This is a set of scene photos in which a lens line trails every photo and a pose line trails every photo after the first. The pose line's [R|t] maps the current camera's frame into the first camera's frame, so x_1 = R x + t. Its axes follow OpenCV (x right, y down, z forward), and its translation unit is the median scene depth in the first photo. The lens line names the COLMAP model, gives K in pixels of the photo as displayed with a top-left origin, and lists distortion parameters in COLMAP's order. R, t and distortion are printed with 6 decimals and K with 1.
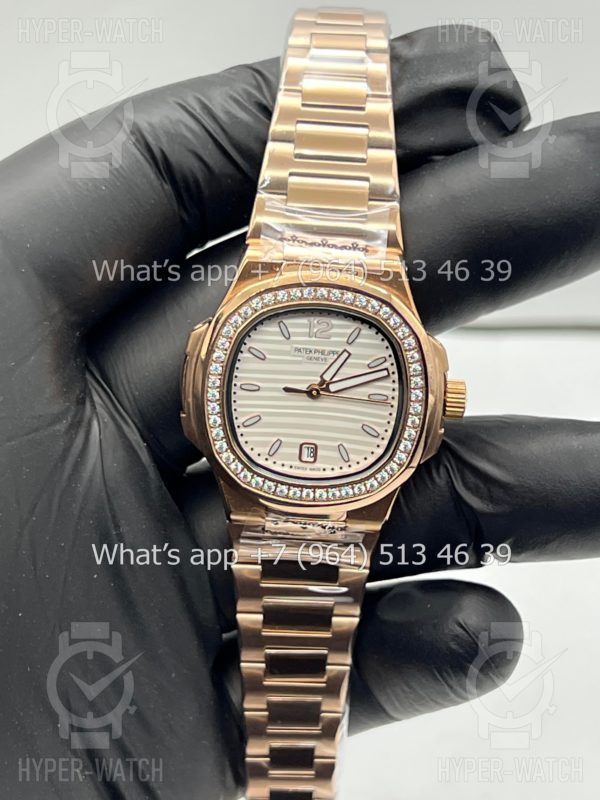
lens RADIAL K [[1839.2, 0, 300.0], [0, 1839.2, 400.0], [0, 0, 1]] dist [0.078979, 0.404752]
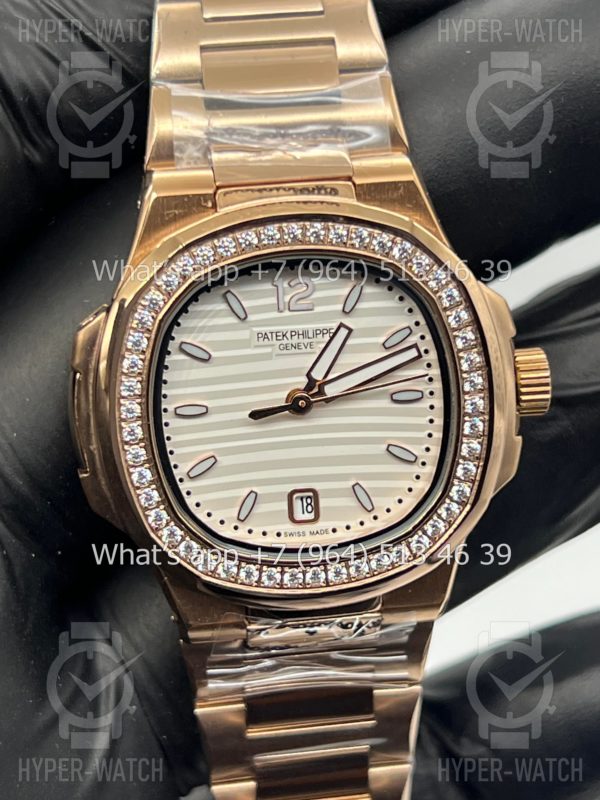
lens RADIAL K [[1839.2, 0, 300.0], [0, 1839.2, 400.0], [0, 0, 1]] dist [0.078979, 0.404752]
pose [[0.984344, -0.146320, 0.098273, -0.050291], [0.148890, 0.988665, -0.019308, 0.006216], [-0.094334, 0.033637, 0.994972, 0.413321]]
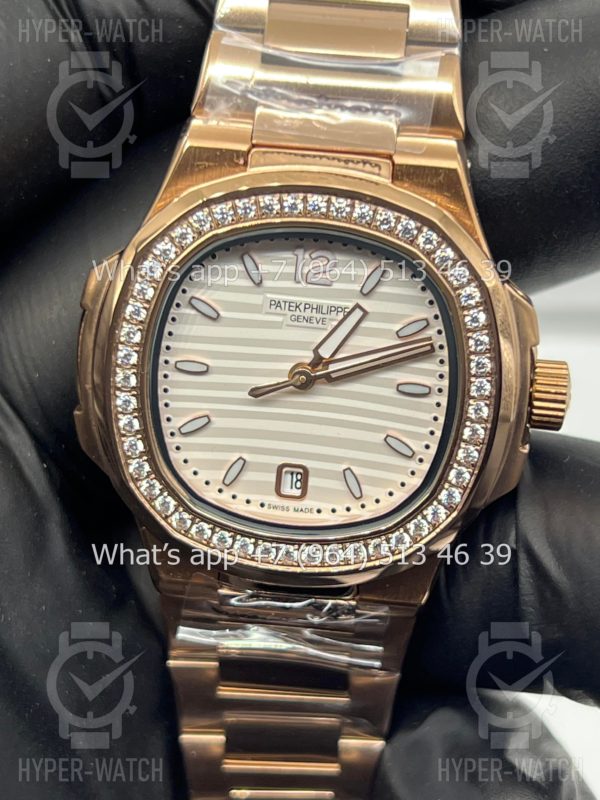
lens RADIAL K [[1839.2, 0, 300.0], [0, 1839.2, 400.0], [0, 0, 1]] dist [0.078979, 0.404752]
pose [[0.997747, 0.021984, -0.063392, 0.043577], [-0.019812, 0.999202, 0.034689, -0.017241], [0.064104, -0.033355, 0.997386, 0.426289]]
